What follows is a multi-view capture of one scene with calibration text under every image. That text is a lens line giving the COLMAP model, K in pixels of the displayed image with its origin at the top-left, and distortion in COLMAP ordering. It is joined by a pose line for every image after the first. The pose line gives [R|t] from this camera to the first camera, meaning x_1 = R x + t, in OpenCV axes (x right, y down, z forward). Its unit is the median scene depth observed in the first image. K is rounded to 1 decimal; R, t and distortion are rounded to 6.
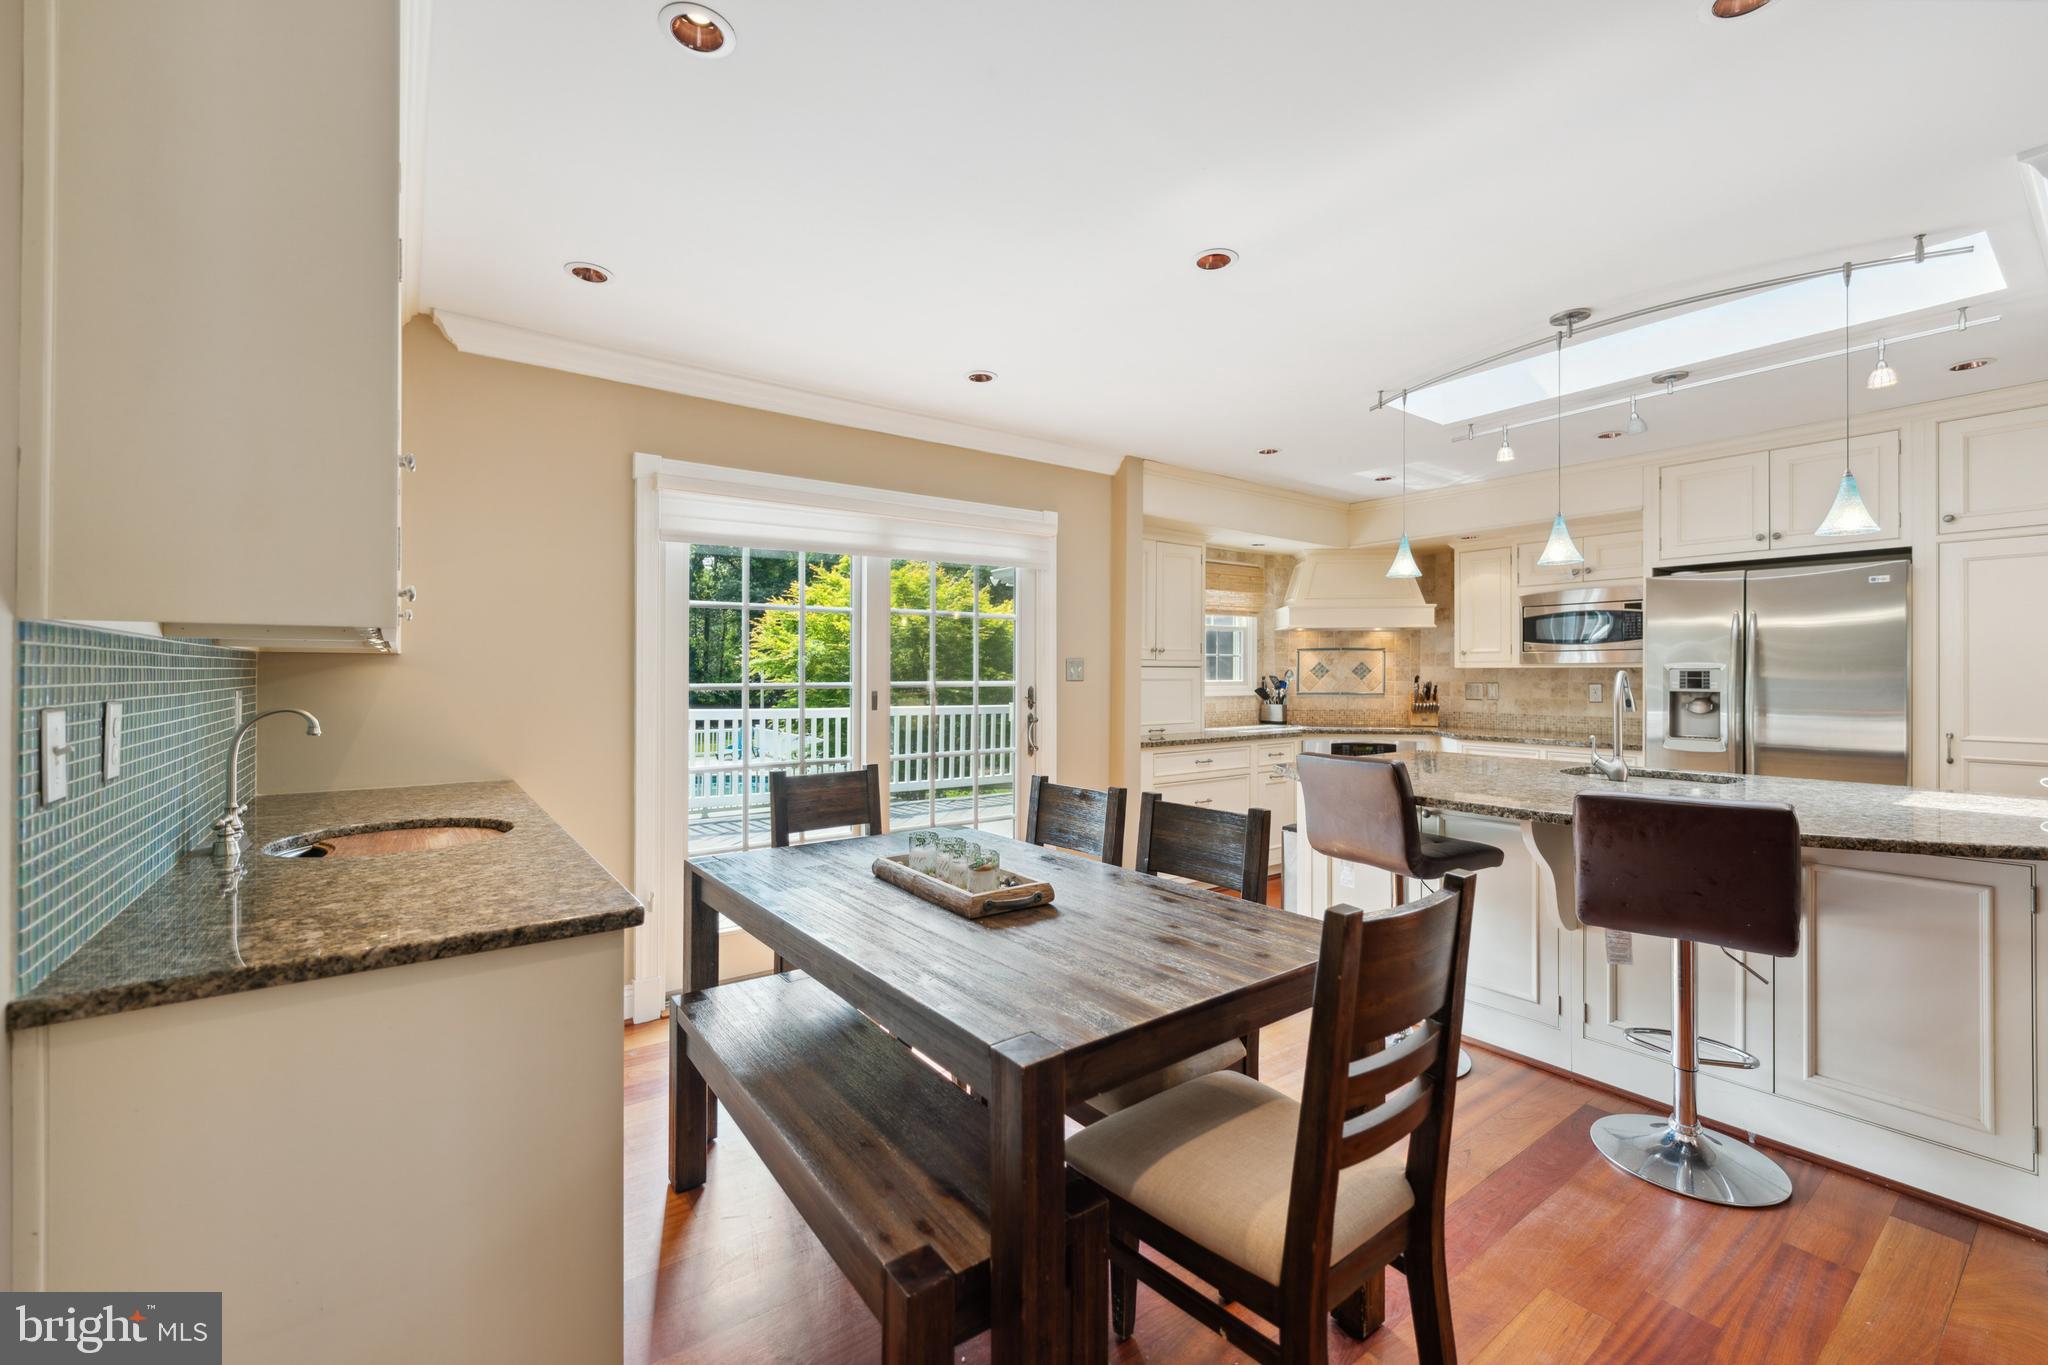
lens RADIAL K [[845.3, 0, 1022.4], [0, 845.3, 670.7], [0, 0, 1]] dist [-0.001885, -0.000373]
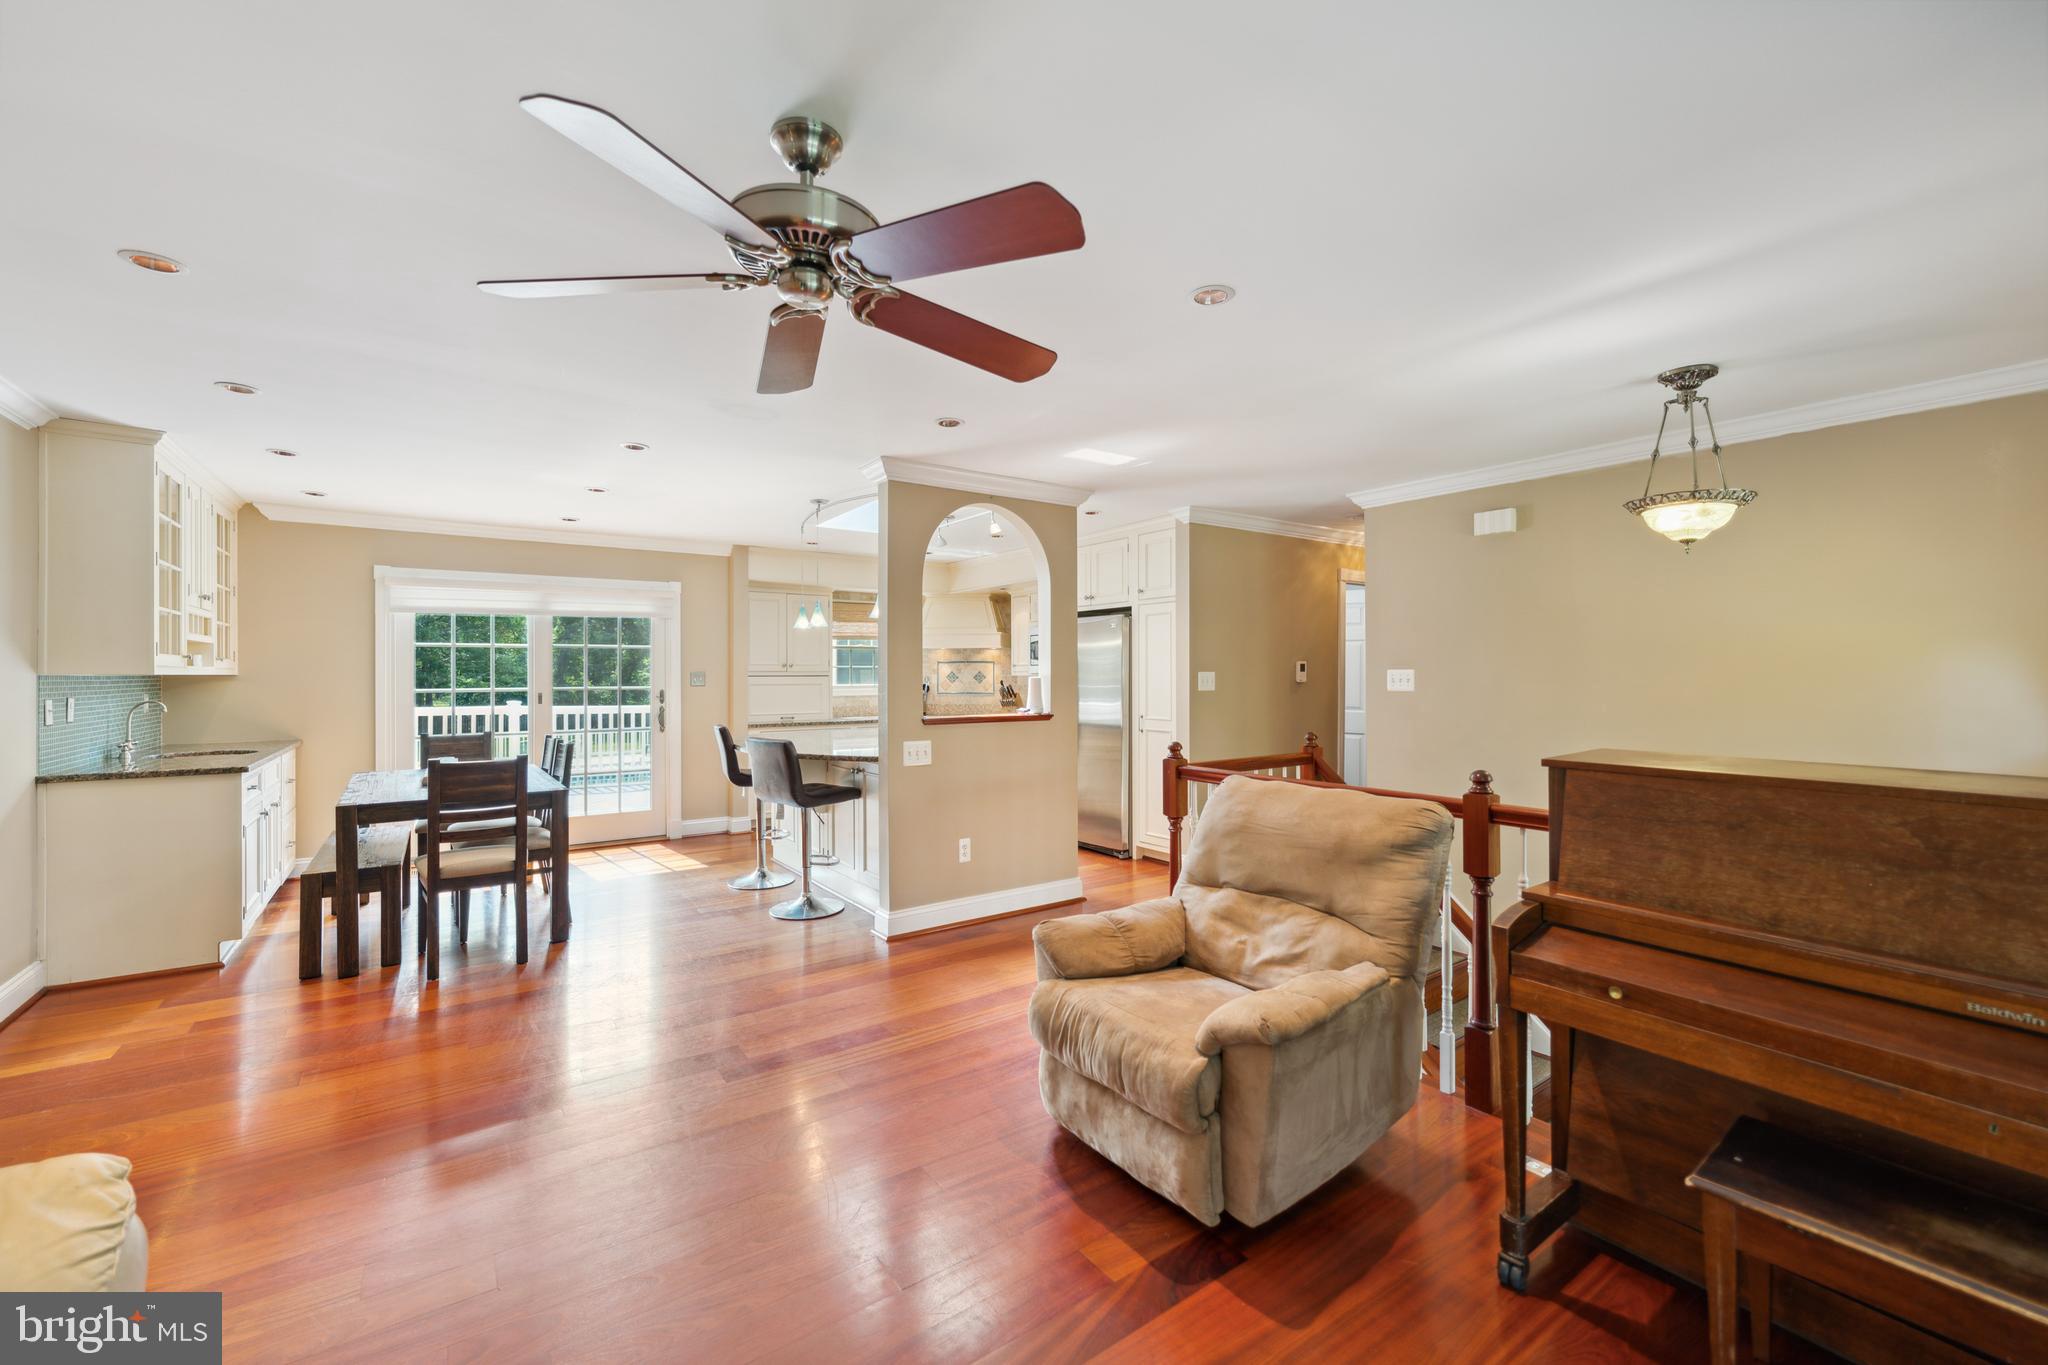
lens RADIAL K [[827.6, 0, 1026.9], [0, 827.6, 675.8], [0, 0, 1]] dist [-0.000573, -0.000005]
pose [[0.999795, -0.003731, -0.019925, 0.624511], [0.003816, 0.999984, 0.004220, -0.009698], [0.019909, -0.004296, 0.999793, -0.491369]]
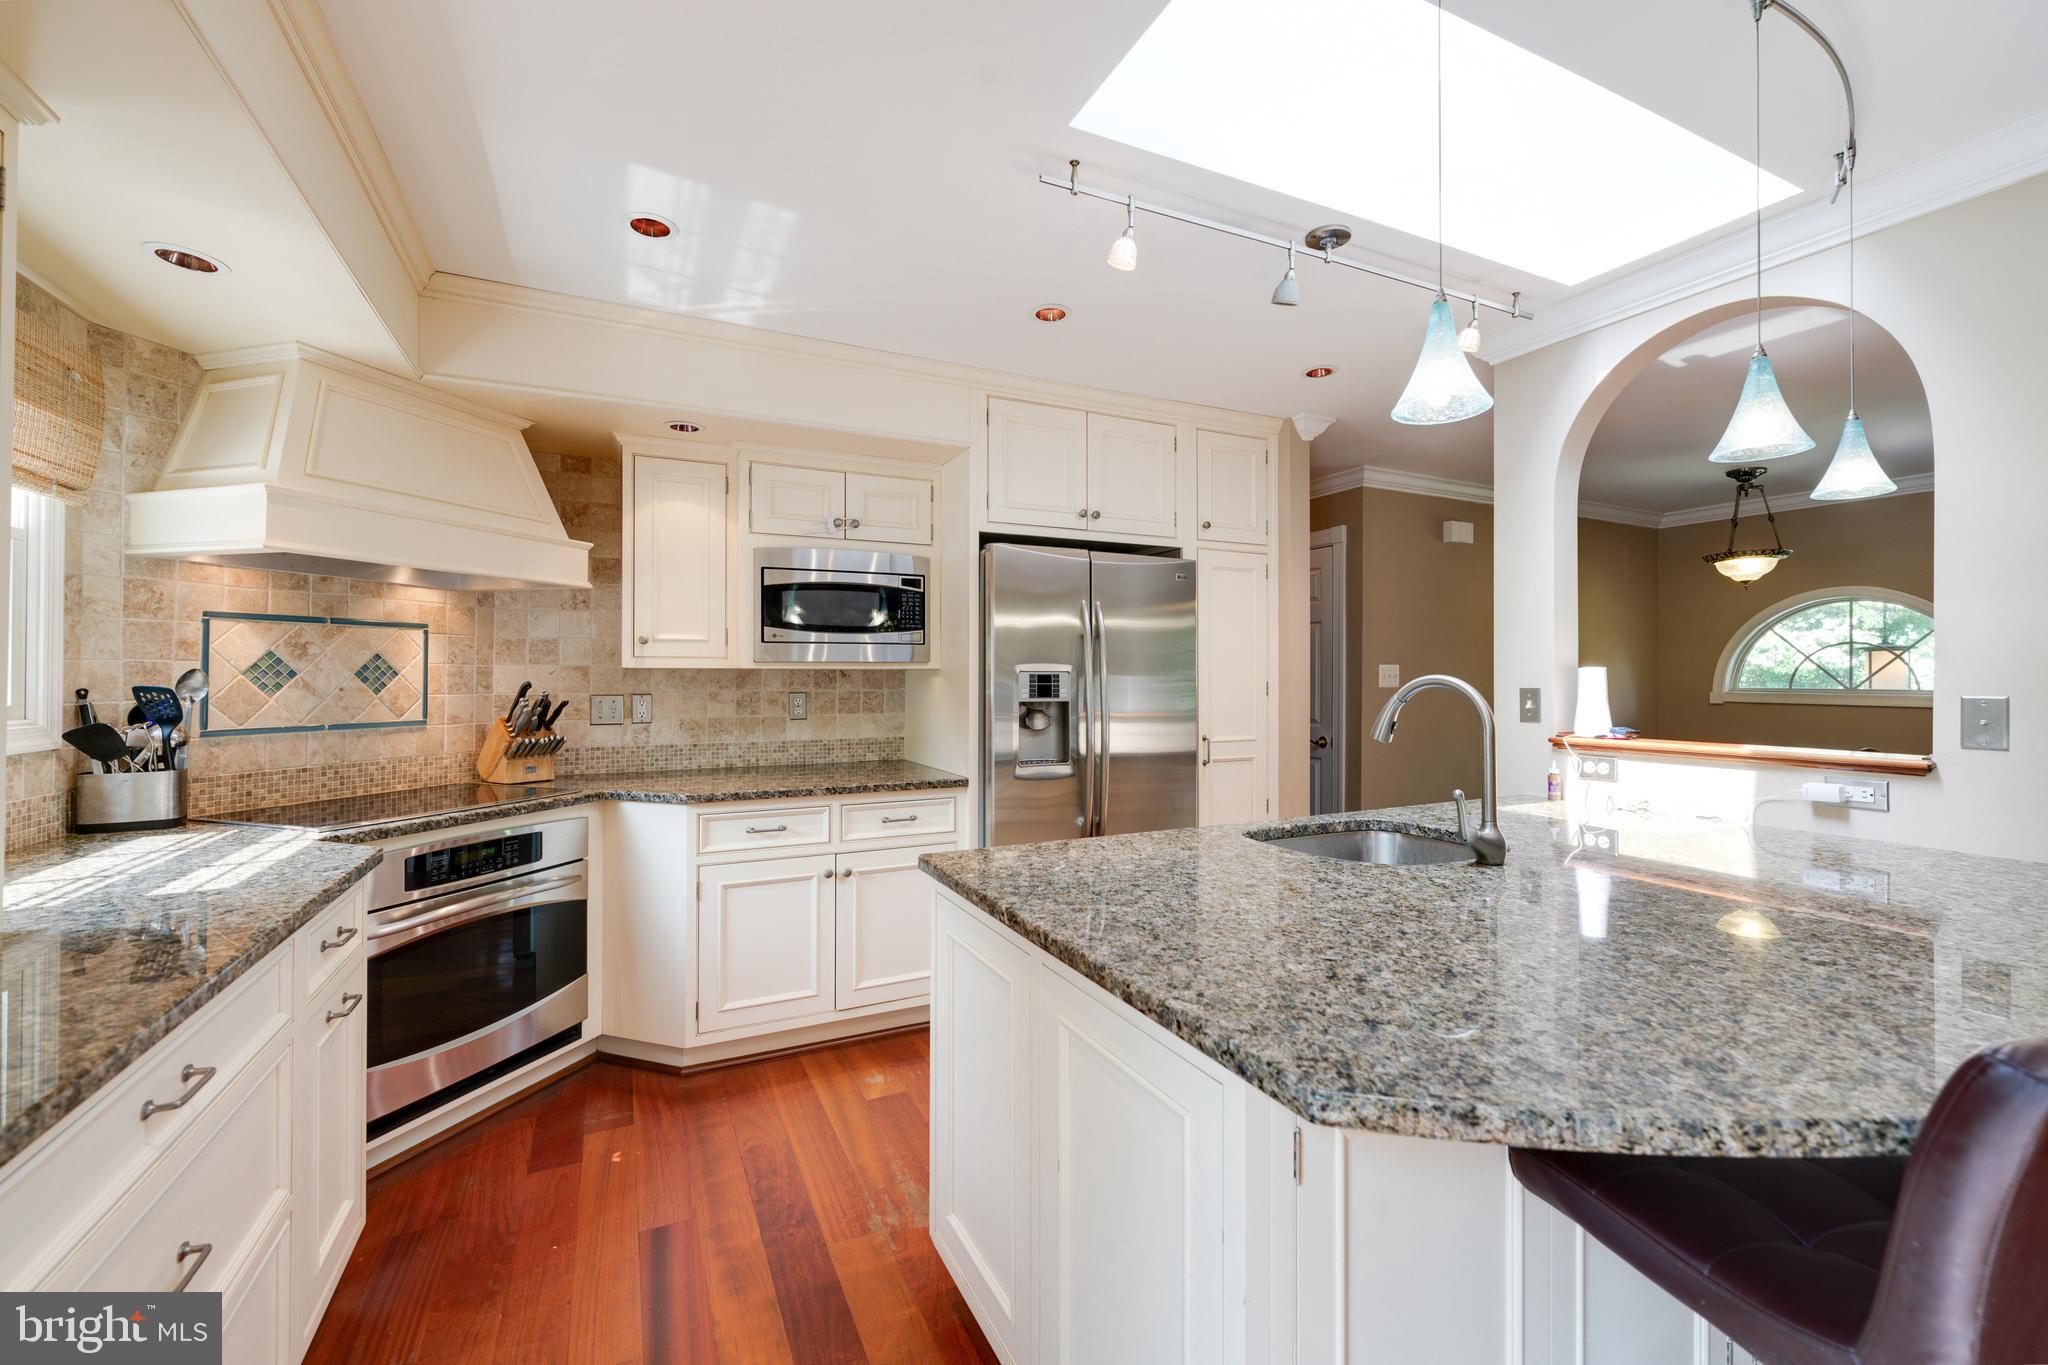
lens RADIAL K [[845.3, 0, 1022.4], [0, 845.3, 670.7], [0, 0, 1]] dist [-0.001885, -0.000373]
pose [[0.182067, 0.006043, 0.983268, 0.036123], [-0.001980, 0.999981, -0.005779, 0.001173], [-0.983284, -0.000894, 0.182076, 0.720404]]
